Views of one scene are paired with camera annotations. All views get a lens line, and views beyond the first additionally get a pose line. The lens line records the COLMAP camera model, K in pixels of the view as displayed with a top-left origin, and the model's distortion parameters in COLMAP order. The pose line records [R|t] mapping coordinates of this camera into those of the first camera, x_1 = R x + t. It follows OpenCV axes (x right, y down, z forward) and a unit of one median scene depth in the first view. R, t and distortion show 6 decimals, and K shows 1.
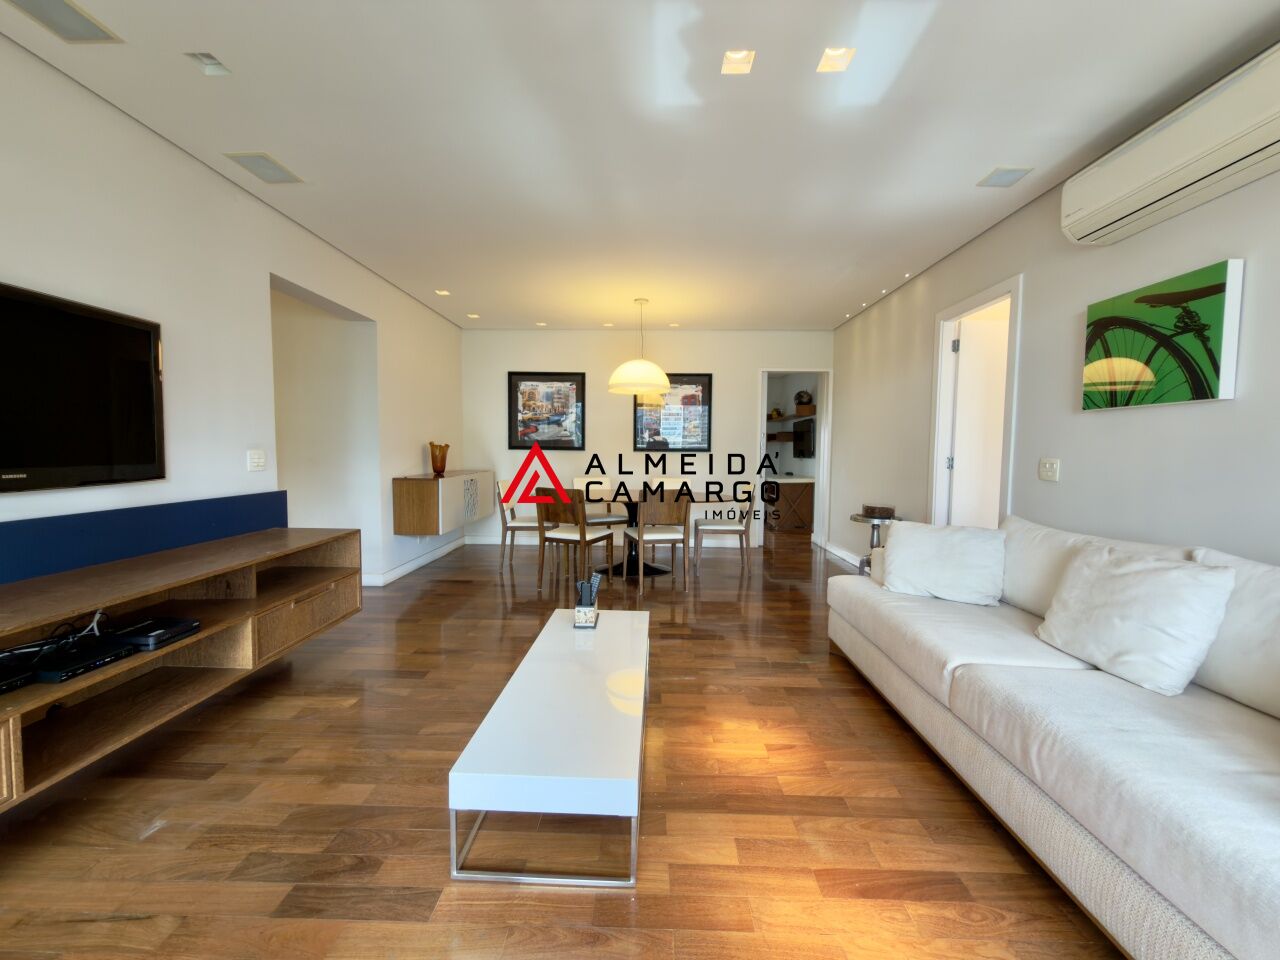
lens RADIAL K [[513.6, 0, 639.4], [0, 513.6, 480.3], [0, 0, 1]] dist [0.000537, -0.000026]
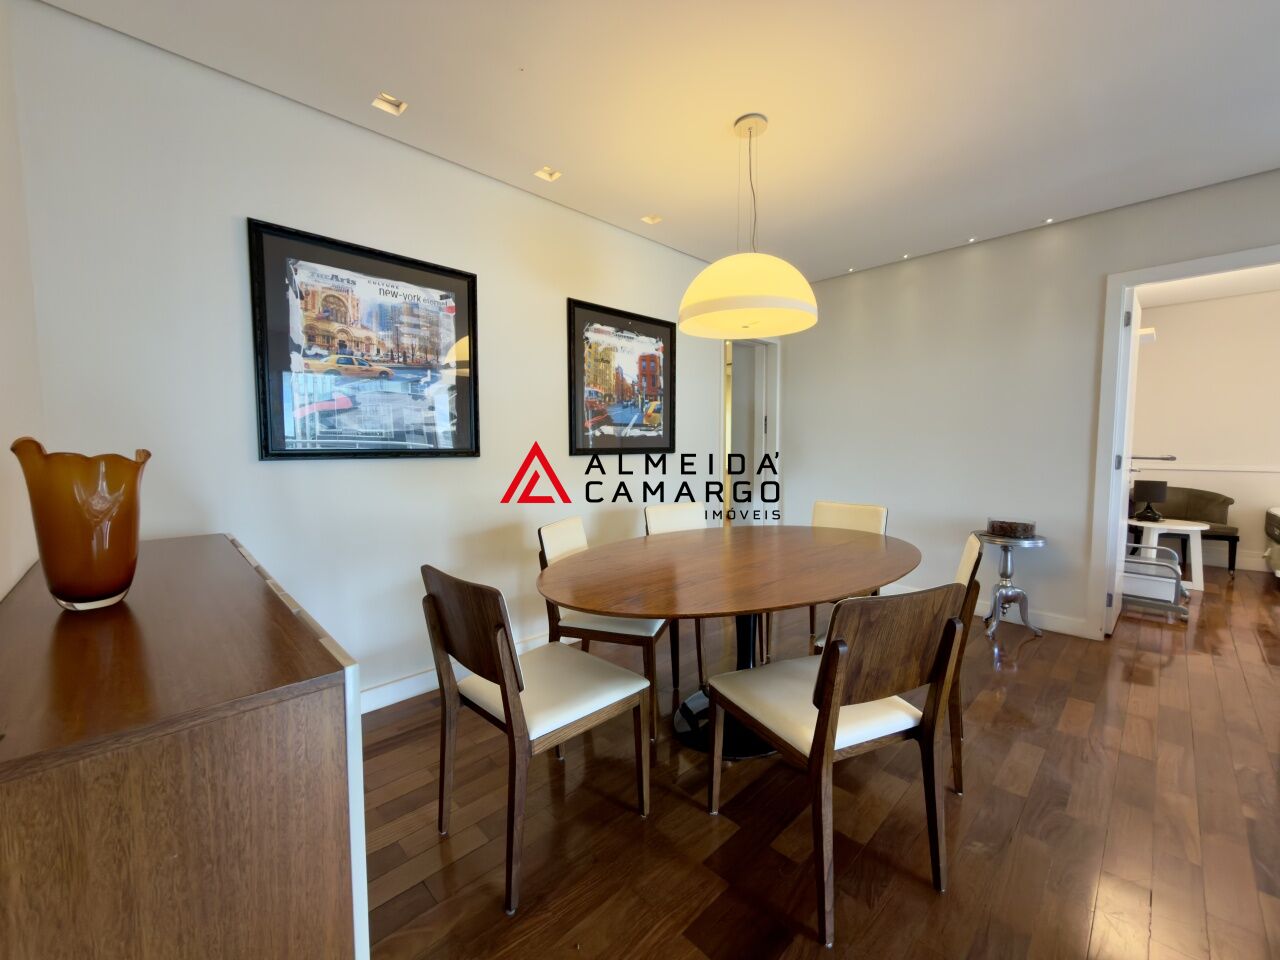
lens RADIAL K [[513.6, 0, 637.5], [0, 513.6, 475.7], [0, 0, 1]] dist [0.000537, -0.000026]
pose [[0.707963, -0.054798, 0.704121, -0.317983], [0.052881, 0.998300, 0.024524, -0.046230], [-0.704267, 0.019872, 0.709657, 0.603568]]
